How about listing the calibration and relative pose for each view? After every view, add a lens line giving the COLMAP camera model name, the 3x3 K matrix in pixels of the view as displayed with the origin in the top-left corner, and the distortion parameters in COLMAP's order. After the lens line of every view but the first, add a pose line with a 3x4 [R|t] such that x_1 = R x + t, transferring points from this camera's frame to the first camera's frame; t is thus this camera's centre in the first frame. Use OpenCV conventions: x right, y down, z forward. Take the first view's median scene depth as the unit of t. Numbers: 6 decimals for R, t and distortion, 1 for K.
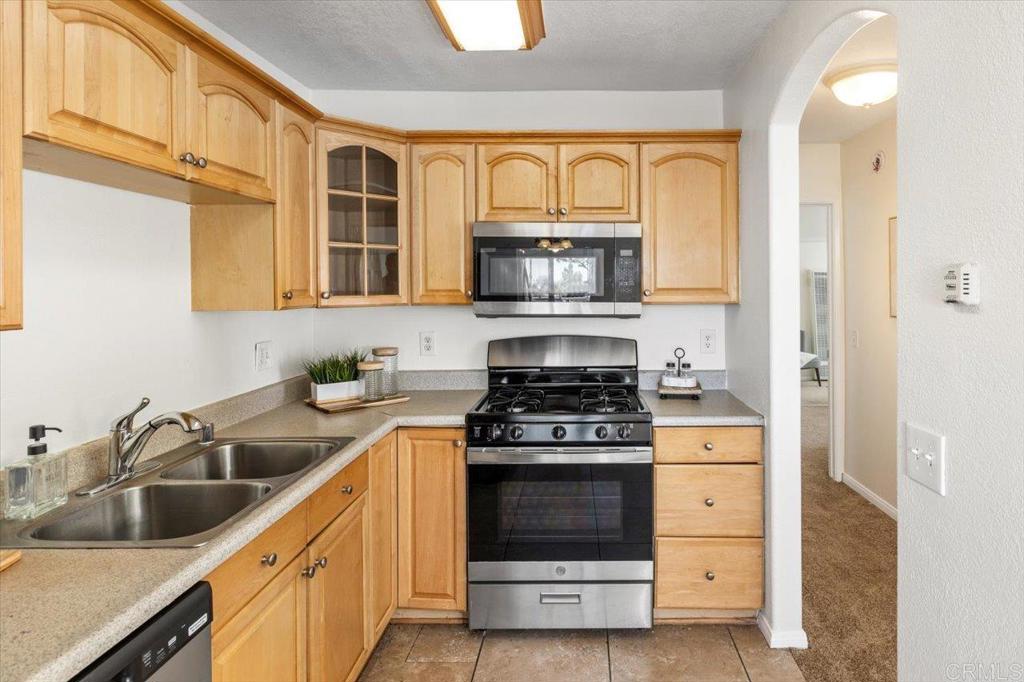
lens RADIAL K [[464.0, 0, 512.1], [0, 464.0, 285.8], [0, 0, 1]] dist [-0.013469, -0.000011]
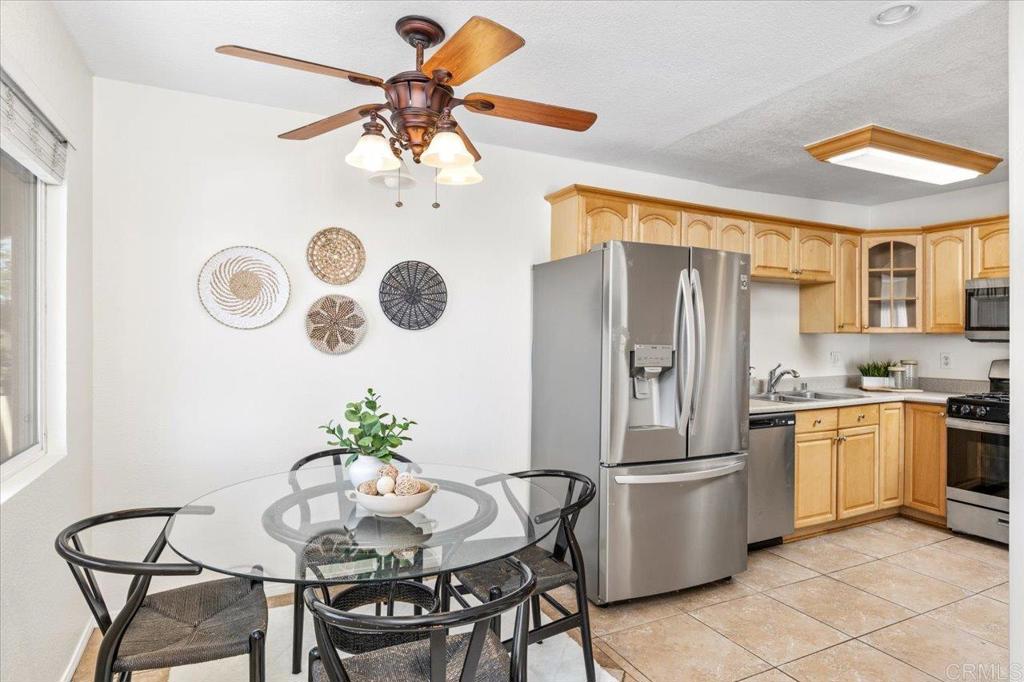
lens RADIAL K [[573.9, 0, 511.2], [0, 573.9, 333.9], [0, 0, 1]] dist [0.001508, 0.000516]
pose [[0.429332, 0.006927, -0.903120, 1.071484], [-0.011447, 0.999932, 0.002228, 0.061012], [0.903074, 0.009382, 0.429382, -1.279144]]
